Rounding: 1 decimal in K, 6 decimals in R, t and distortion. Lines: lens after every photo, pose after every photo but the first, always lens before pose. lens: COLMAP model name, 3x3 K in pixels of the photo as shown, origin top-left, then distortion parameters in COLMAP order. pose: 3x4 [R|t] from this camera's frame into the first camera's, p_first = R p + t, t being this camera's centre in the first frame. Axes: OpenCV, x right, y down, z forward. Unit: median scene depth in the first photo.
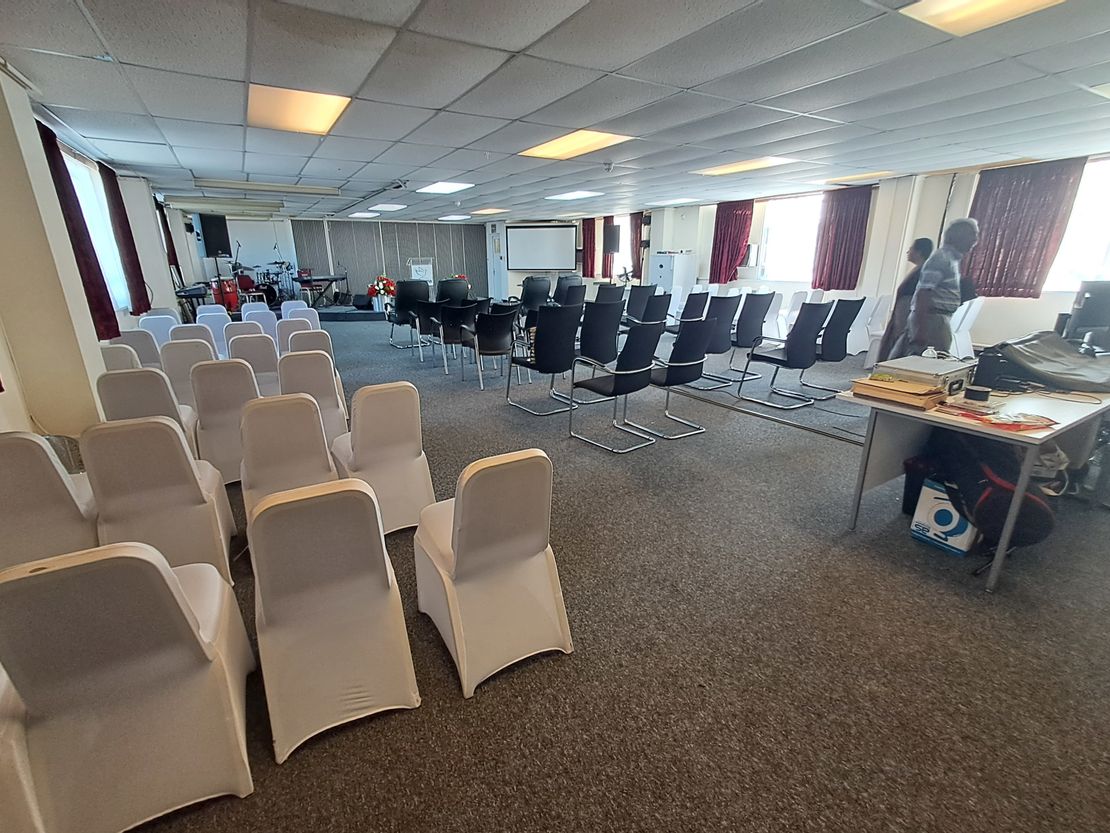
lens RADIAL K [[509.3, 0, 555.0], [0, 509.3, 416.5], [0, 0, 1]] dist [0.000665, 0.000096]
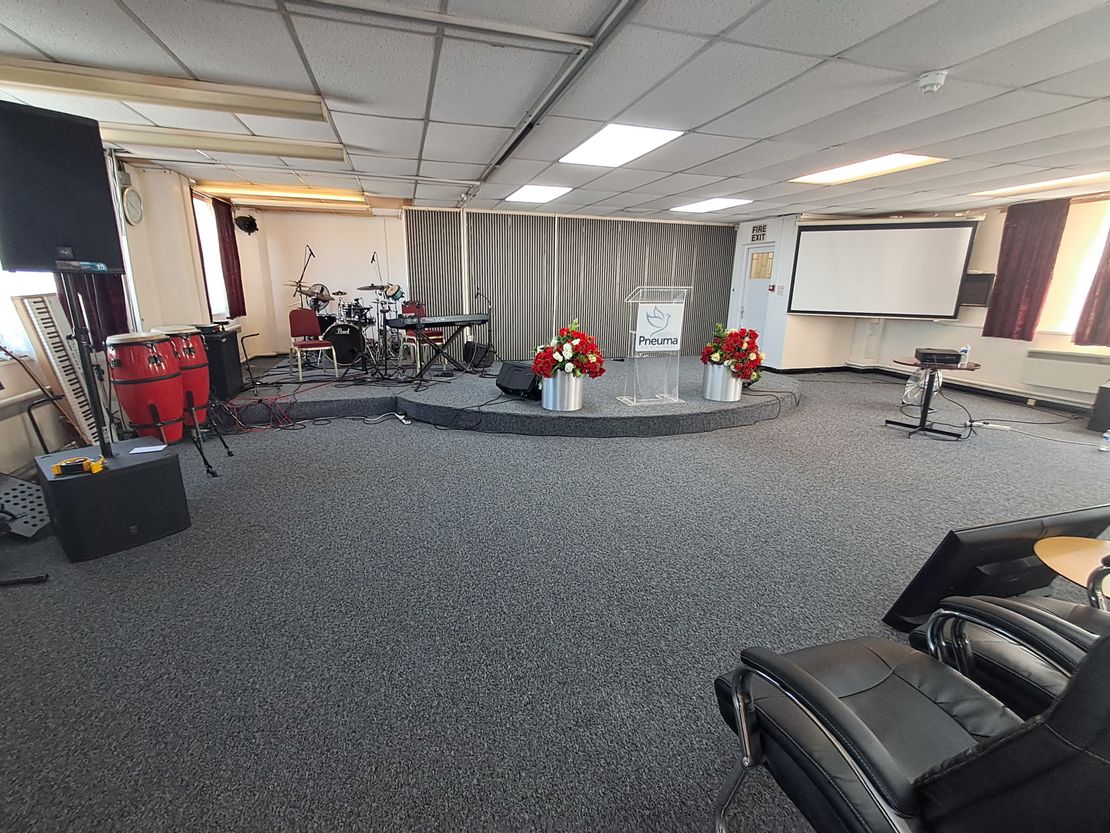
lens RADIAL K [[515.2, 0, 555.0], [0, 515.2, 416.5], [0, 0, 1]] dist [-0.001436, -0.000188]
pose [[0.967309, 0.085854, -0.238626, -0.213100], [-0.097643, 0.994495, -0.038010, -0.161584], [0.234050, 0.060067, 0.970367, 0.516986]]
